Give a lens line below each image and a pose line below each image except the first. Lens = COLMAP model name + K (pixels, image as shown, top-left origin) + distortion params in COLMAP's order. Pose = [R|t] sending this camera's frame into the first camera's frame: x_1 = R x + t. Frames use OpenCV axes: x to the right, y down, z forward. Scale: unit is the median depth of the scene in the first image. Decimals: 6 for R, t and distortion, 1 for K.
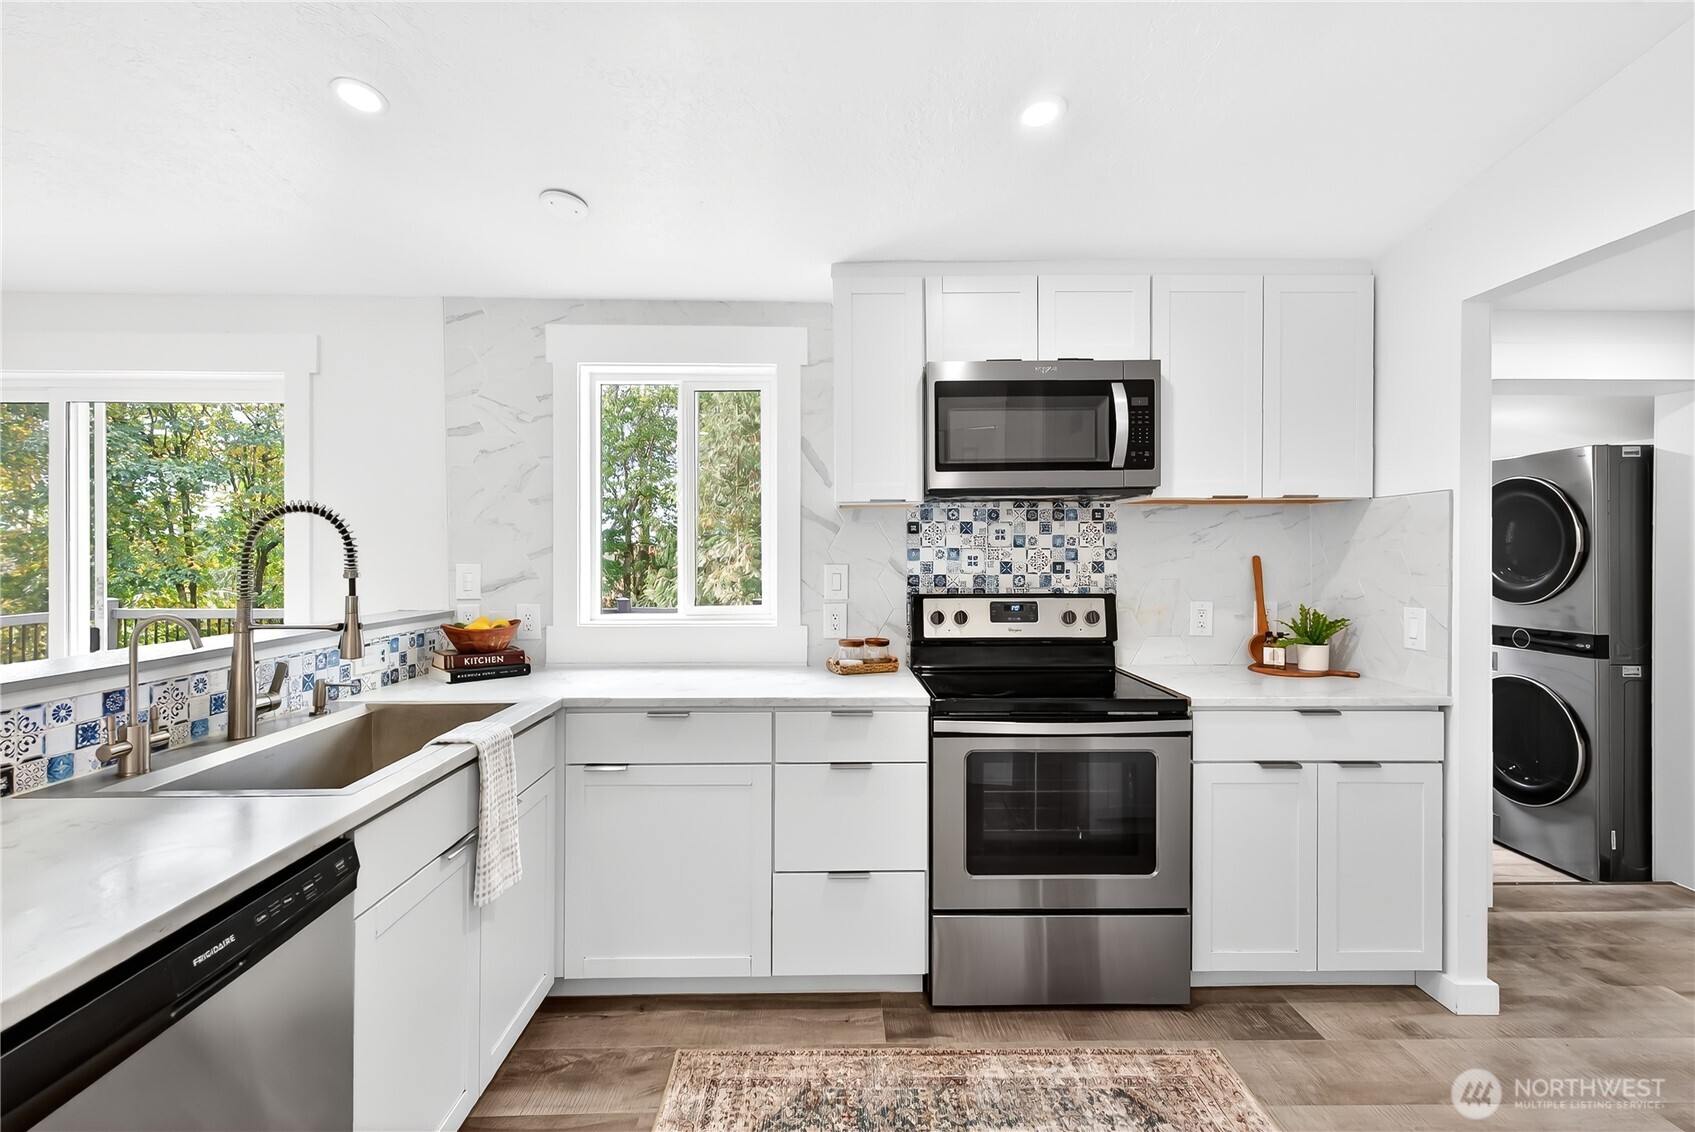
lens RADIAL K [[748.2, 0, 844.7], [0, 748.2, 560.0], [0, 0, 1]] dist [0.008662, -0.000587]
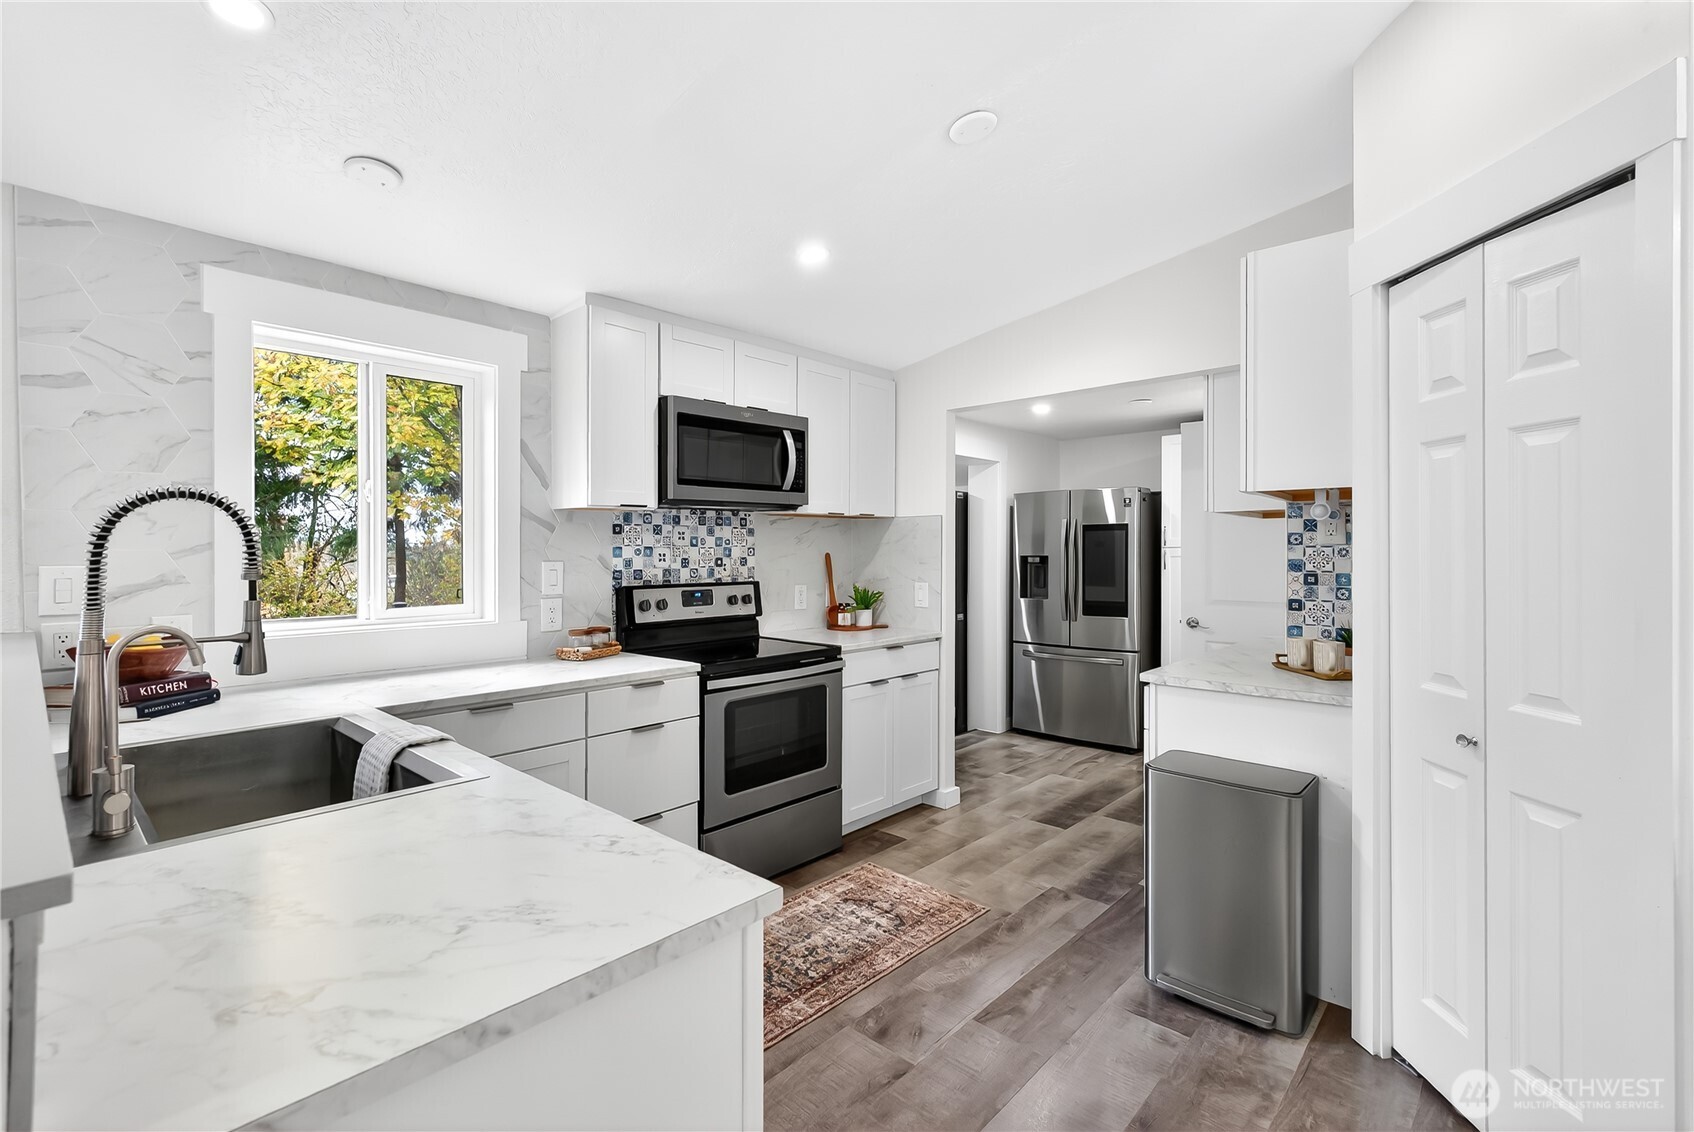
lens RADIAL K [[755.5, 0, 848.3], [0, 755.5, 551.5], [0, 0, 1]] dist [-0.000714, -0.000298]
pose [[0.685151, -0.000056, 0.728402, -0.520472], [0.006850, 0.999956, -0.006367, 0.001535], [-0.728369, 0.009352, 0.685121, -0.051199]]
